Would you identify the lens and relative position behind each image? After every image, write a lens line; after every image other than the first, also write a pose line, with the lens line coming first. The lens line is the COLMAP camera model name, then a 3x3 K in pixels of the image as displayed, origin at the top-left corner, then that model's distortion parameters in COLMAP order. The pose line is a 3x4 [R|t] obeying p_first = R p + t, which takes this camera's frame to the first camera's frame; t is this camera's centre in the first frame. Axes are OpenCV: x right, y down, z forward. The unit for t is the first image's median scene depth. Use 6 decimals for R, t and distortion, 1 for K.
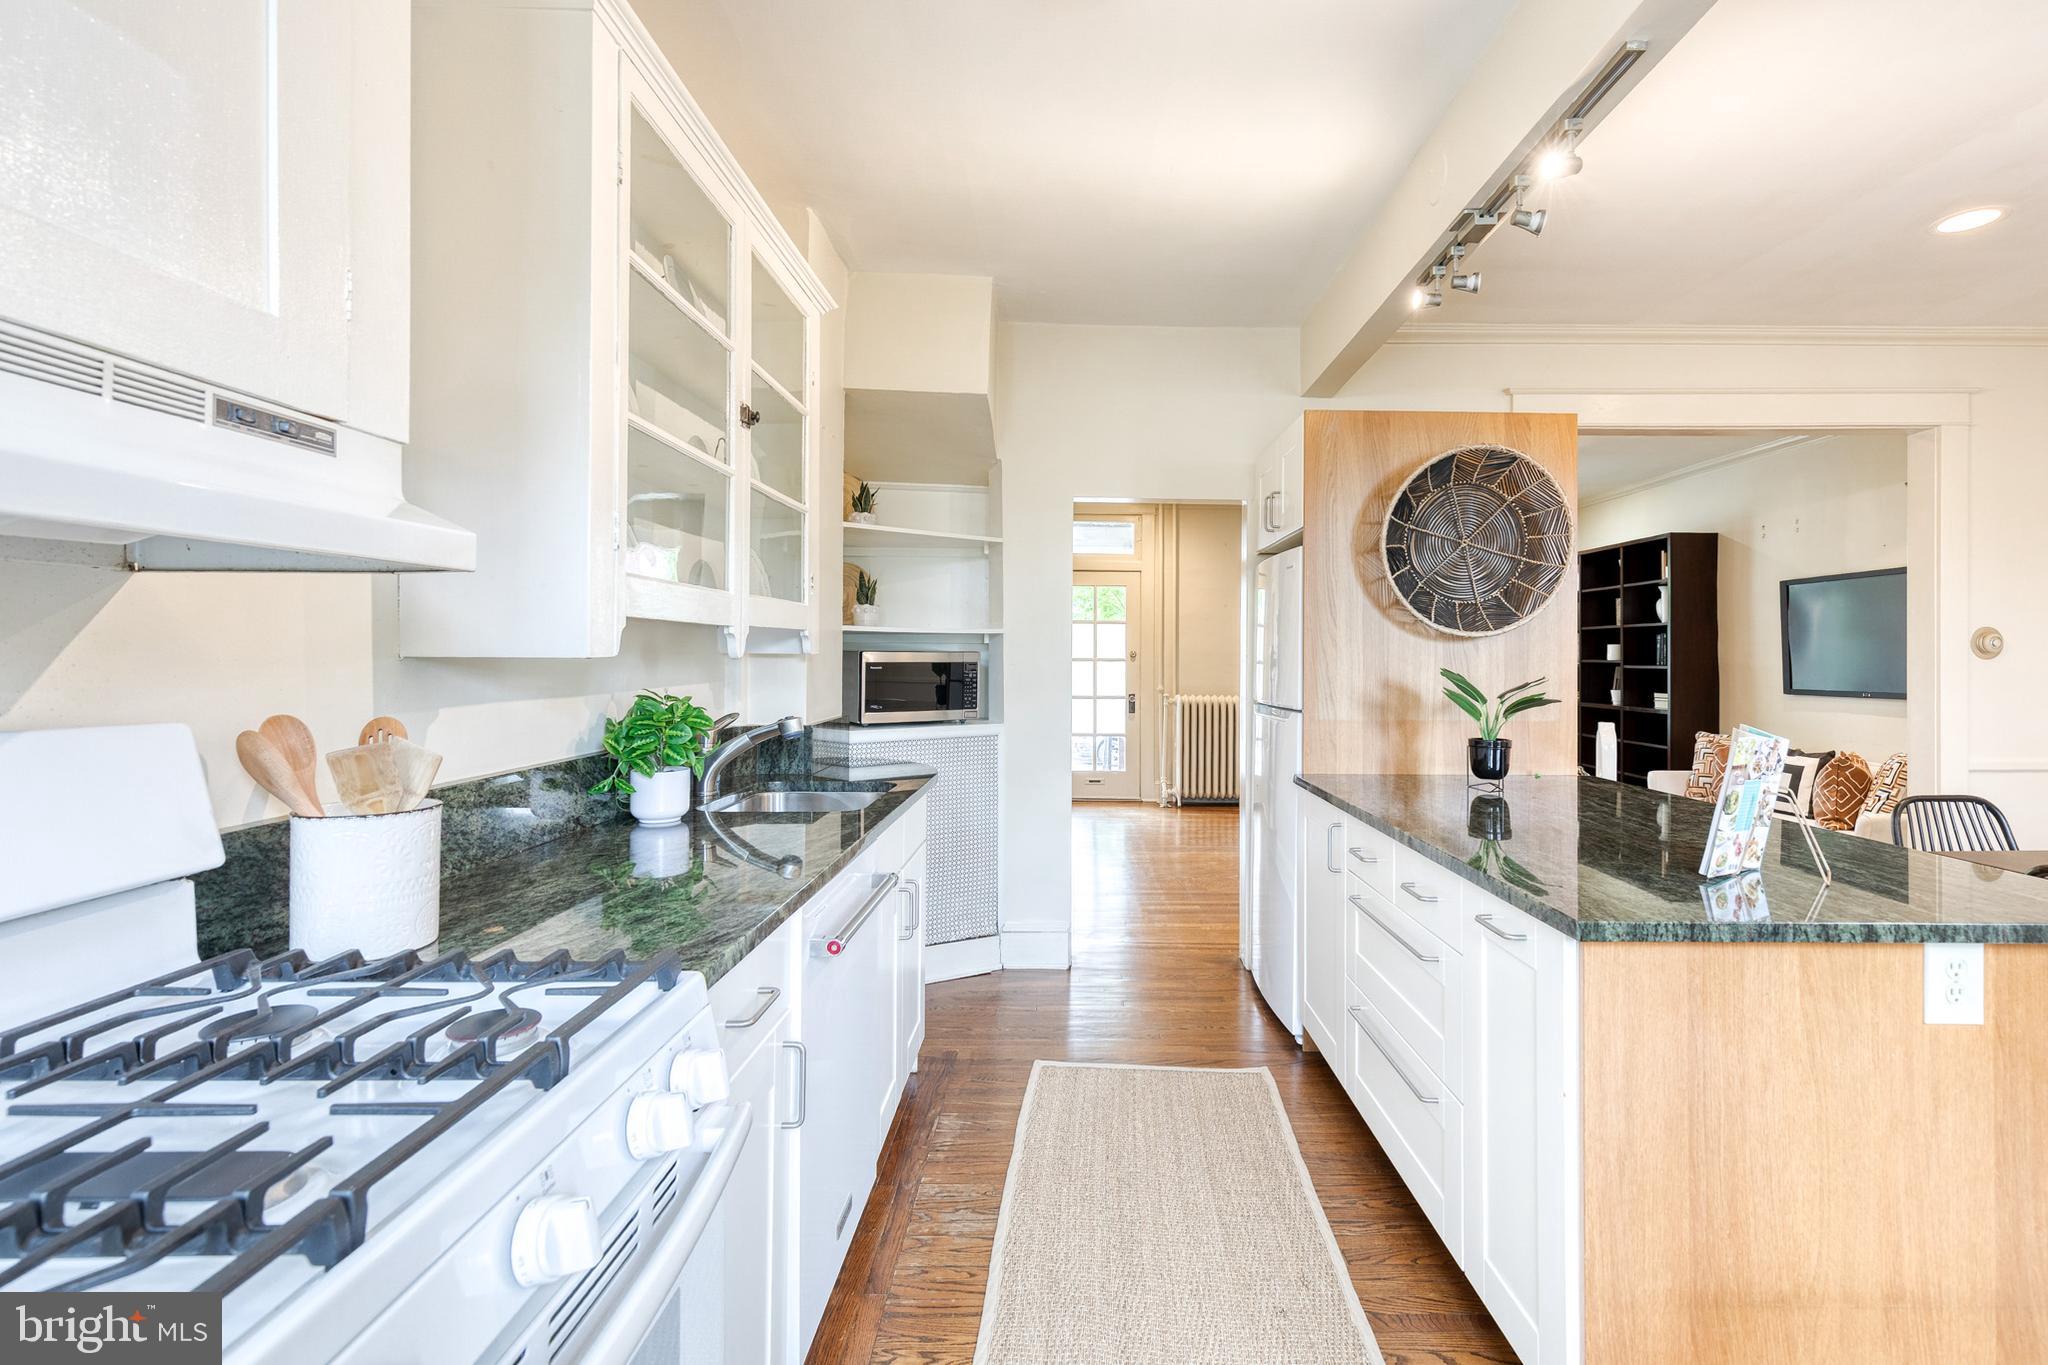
lens RADIAL K [[949.2, 0, 1078.9], [0, 949.2, 644.8], [0, 0, 1]] dist [0.003258, -0.000034]
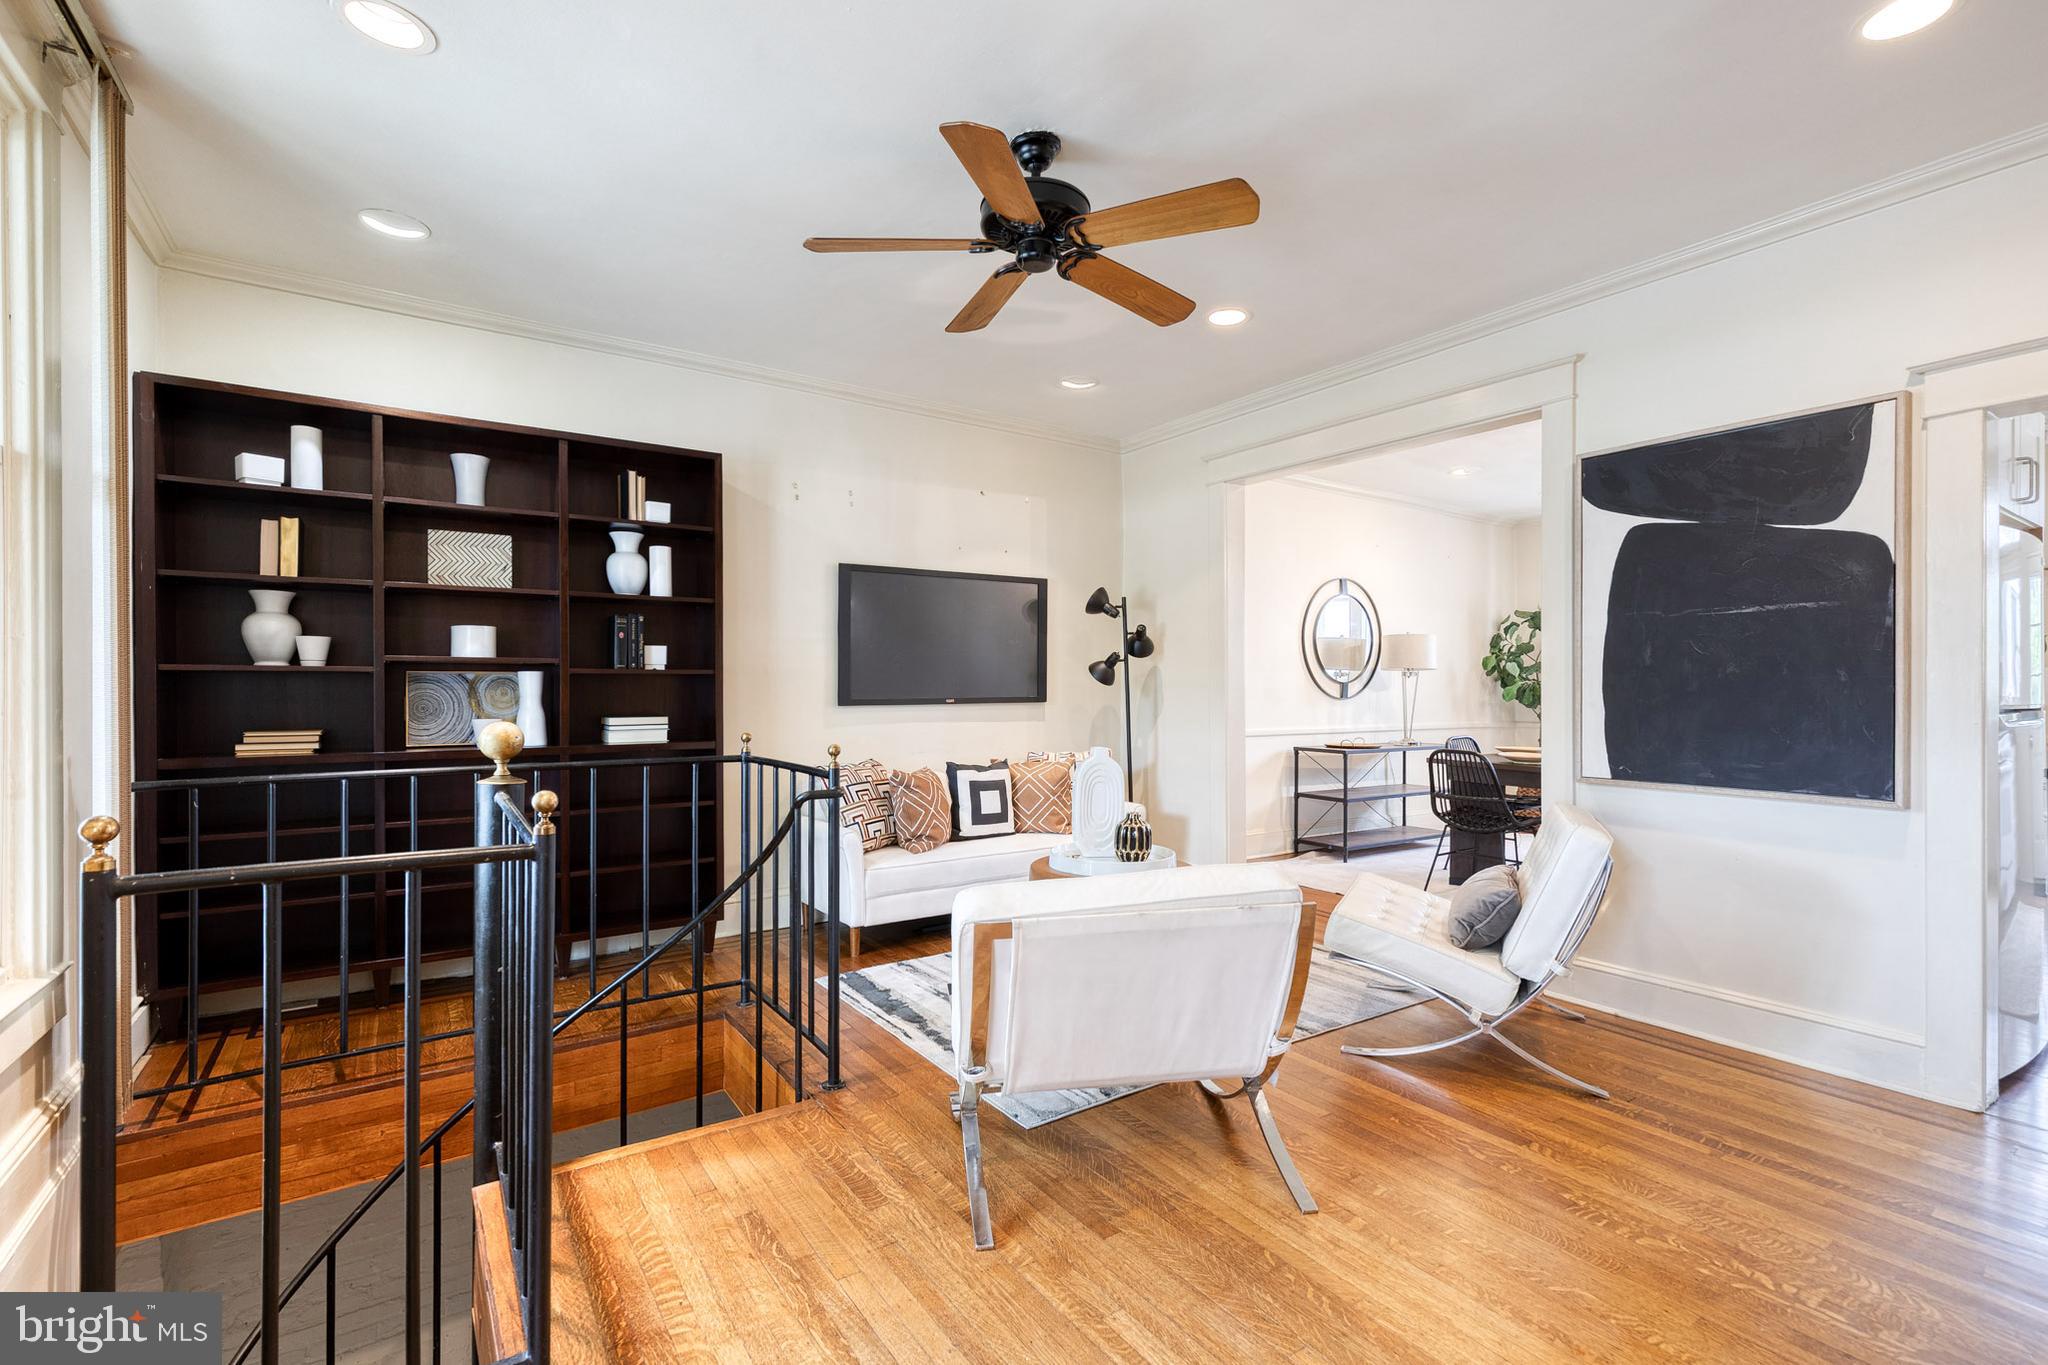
lens RADIAL K [[922.4, 0, 1047.8], [0, 922.4, 688.9], [0, 0, 1]] dist [0.012734, -0.003358]
pose [[-0.564286, -0.009507, 0.825524, 0.009893], [-0.015704, 0.999876, 0.000781, 0.066288], [-0.825430, -0.012523, -0.564366, 2.479912]]
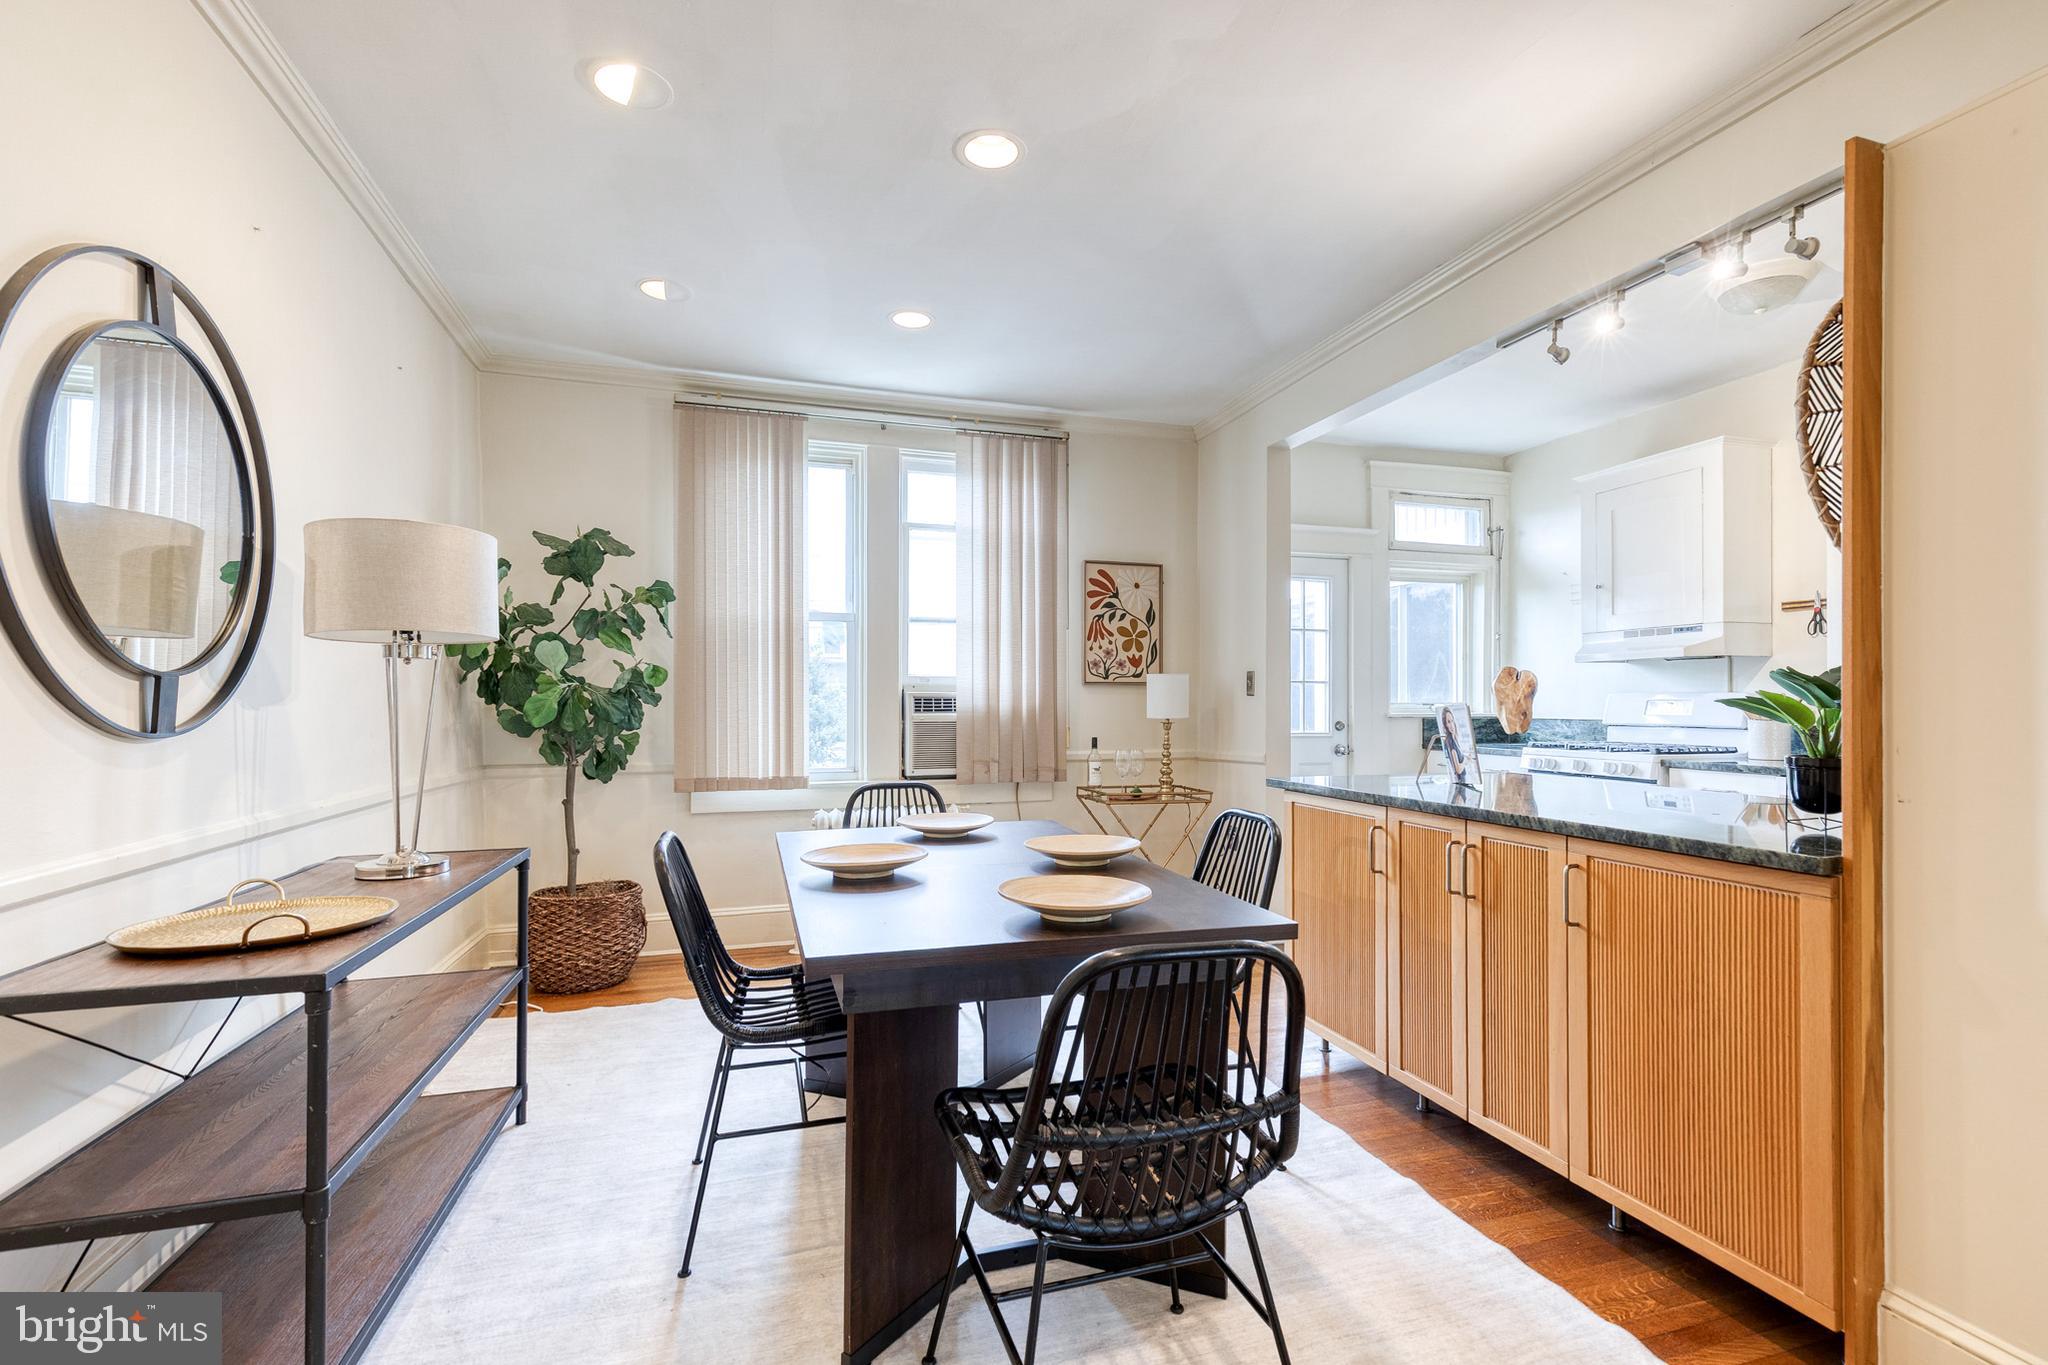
lens RADIAL K [[938.4, 0, 1049.9], [0, 938.4, 701.3], [0, 0, 1]] dist [0.009866, -0.000433]
pose [[-0.953985, -0.009099, -0.299717, 1.089323], [-0.005551, 0.999904, -0.012687, 0.063124], [0.299804, -0.010439, -0.953944, 1.366663]]
